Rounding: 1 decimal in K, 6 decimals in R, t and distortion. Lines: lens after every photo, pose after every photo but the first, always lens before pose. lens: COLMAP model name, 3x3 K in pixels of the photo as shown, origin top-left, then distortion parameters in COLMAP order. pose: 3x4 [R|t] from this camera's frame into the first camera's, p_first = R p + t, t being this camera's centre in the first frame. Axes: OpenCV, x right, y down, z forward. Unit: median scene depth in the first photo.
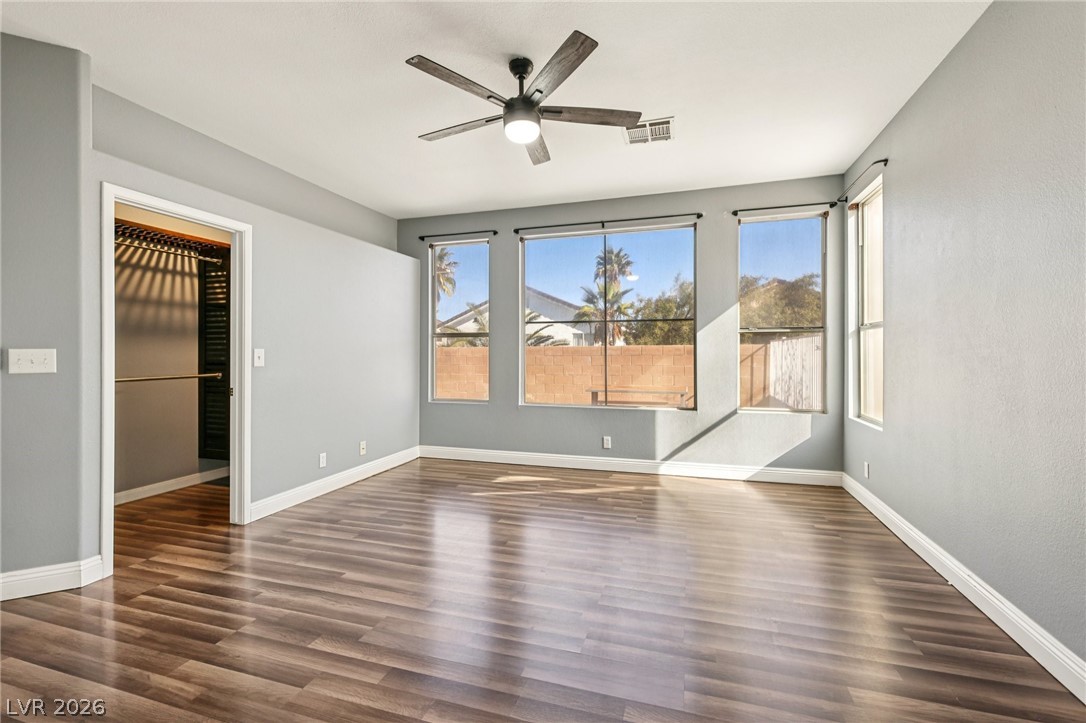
lens RADIAL K [[472.2, 0, 544.2], [0, 472.2, 351.0], [0, 0, 1]] dist [0.001145, 0.000245]
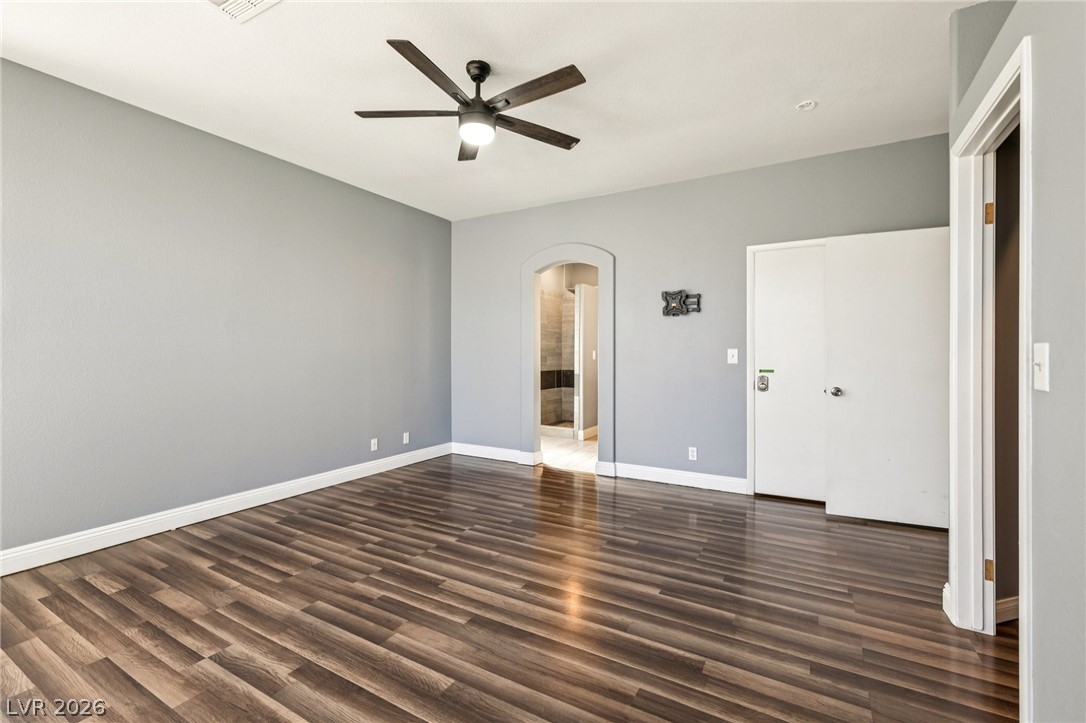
lens RADIAL K [[472.2, 0, 544.2], [0, 472.2, 351.0], [0, 0, 1]] dist [0.001145, 0.000245]
pose [[-0.977136, -0.000725, 0.212614, -0.237936], [-0.001135, 0.999998, -0.001806, 0.001459], [-0.212612, -0.002006, -0.977135, 1.163776]]
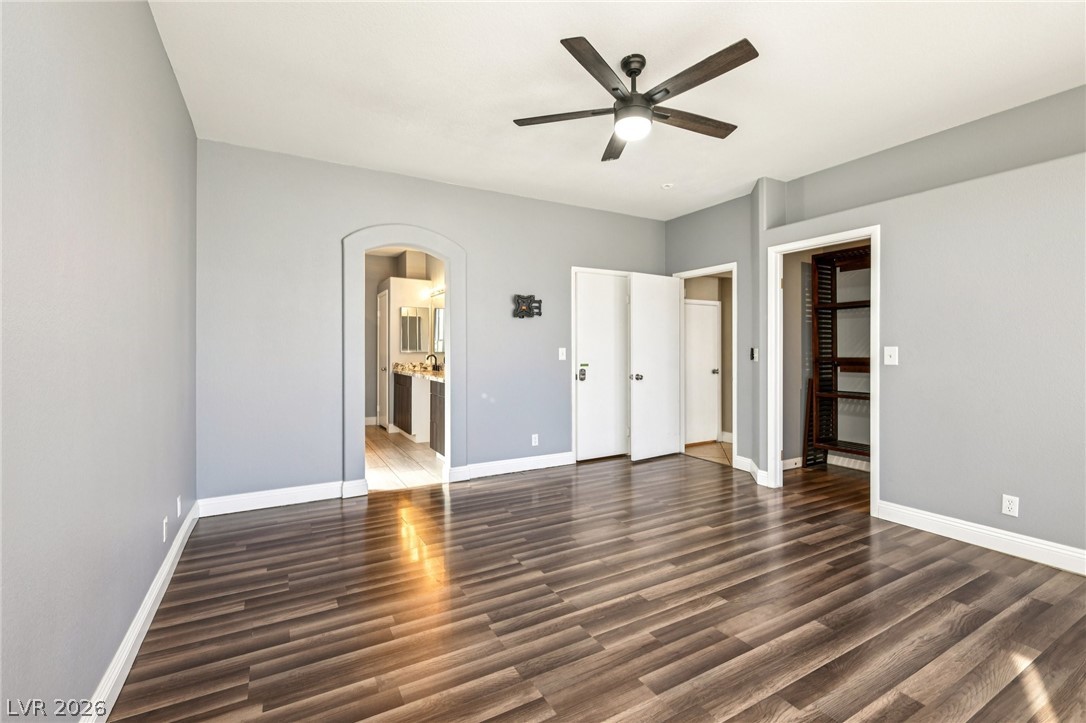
lens RADIAL K [[472.2, 0, 544.2], [0, 472.2, 351.0], [0, 0, 1]] dist [0.001145, 0.000245]
pose [[-0.682567, 0.004628, -0.730808, 0.476667], [0.003216, 0.999989, 0.003329, -0.001260], [0.730816, -0.000078, -0.682575, 0.914371]]
